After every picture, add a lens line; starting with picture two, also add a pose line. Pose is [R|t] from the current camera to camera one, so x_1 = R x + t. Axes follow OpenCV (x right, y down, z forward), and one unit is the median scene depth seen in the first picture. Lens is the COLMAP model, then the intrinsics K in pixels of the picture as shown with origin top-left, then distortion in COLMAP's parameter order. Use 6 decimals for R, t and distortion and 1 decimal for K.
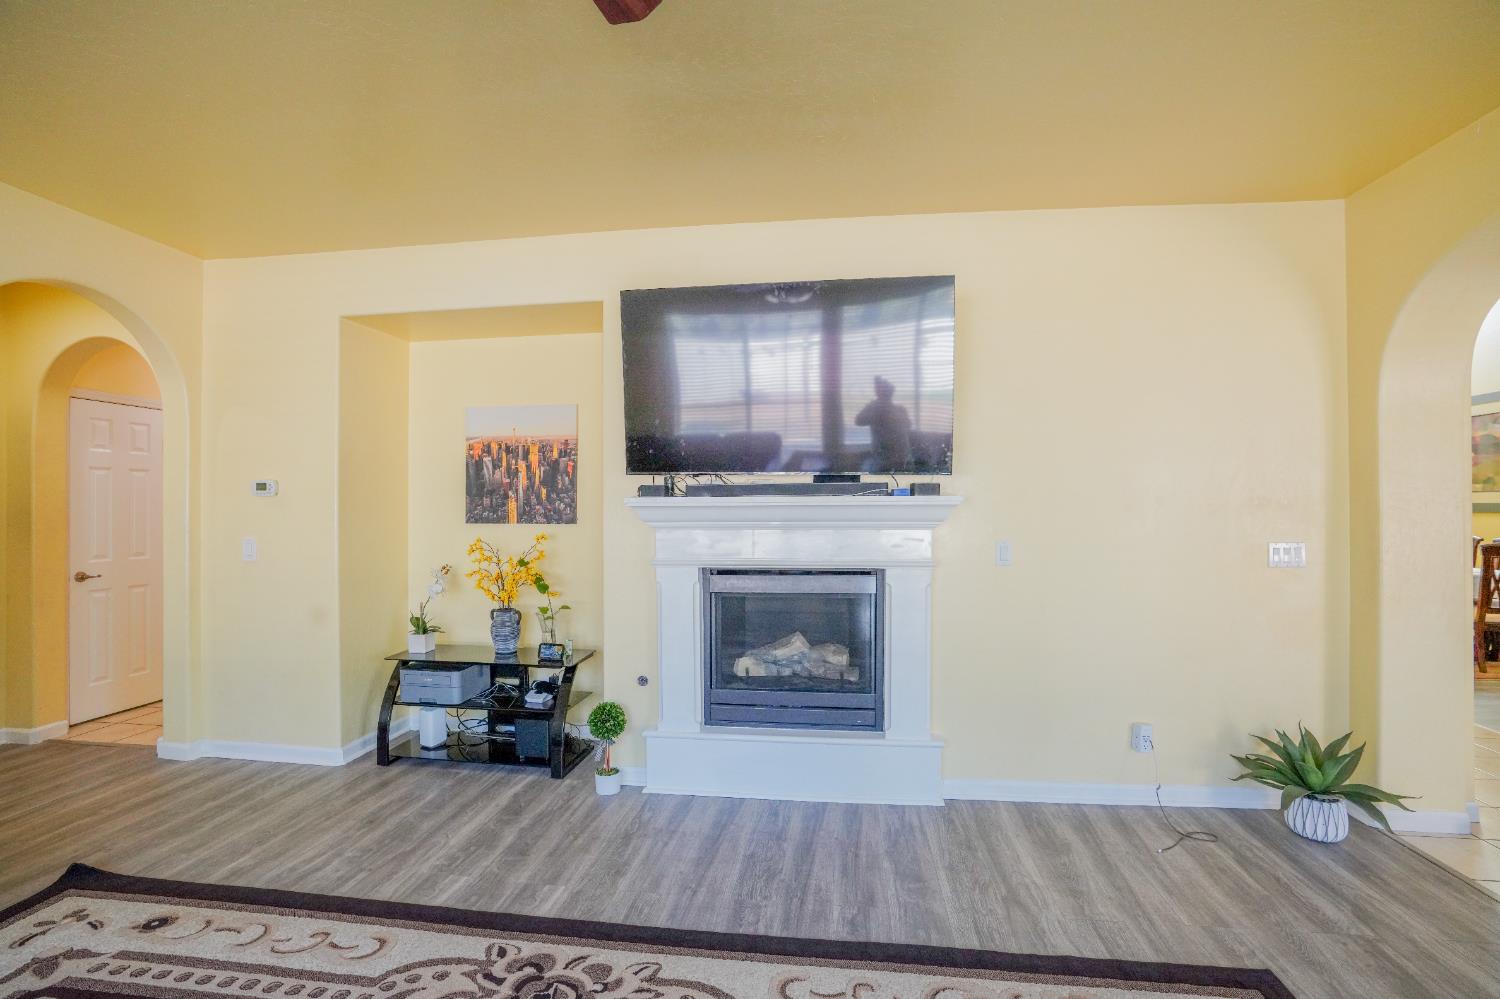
lens RADIAL K [[695.0, 0, 750.0], [0, 695.0, 499.5], [0, 0, 1]] dist [-0.071842, 0.026790]
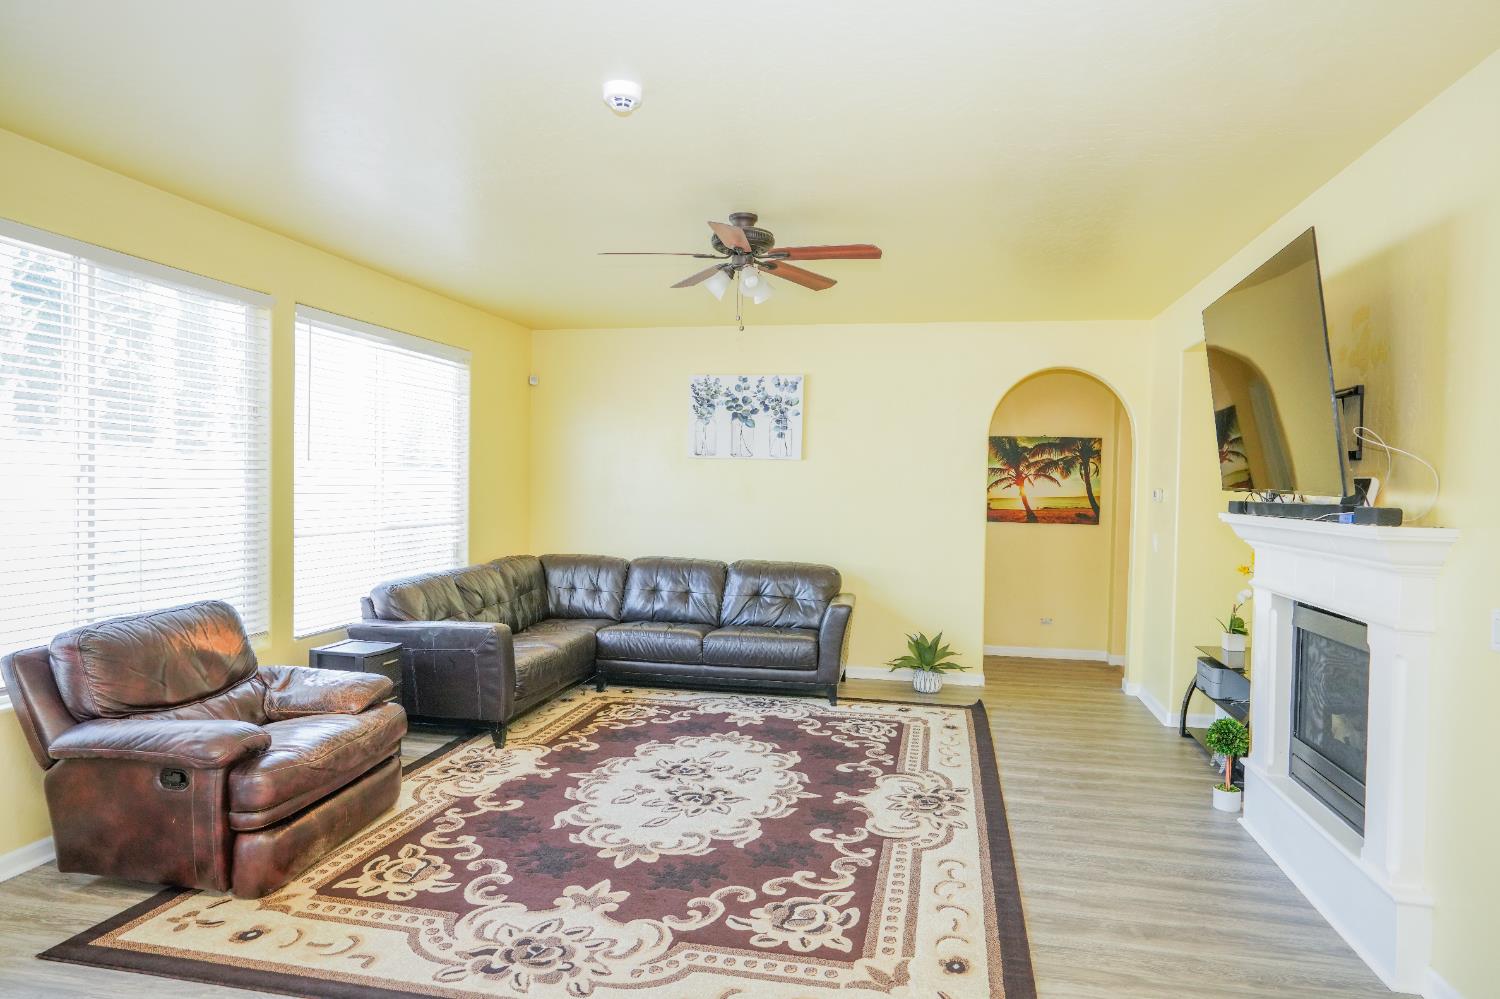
lens RADIAL K [[890.5, 0, 750.0], [0, 890.5, 499.5], [0, 0, 1]] dist [-0.000105, 0.000034]
pose [[-0.085744, 0.018981, -0.996136, 1.675686], [-0.000812, 0.999817, 0.019121, -0.067695], [0.996317, 0.002448, -0.085713, 0.623717]]
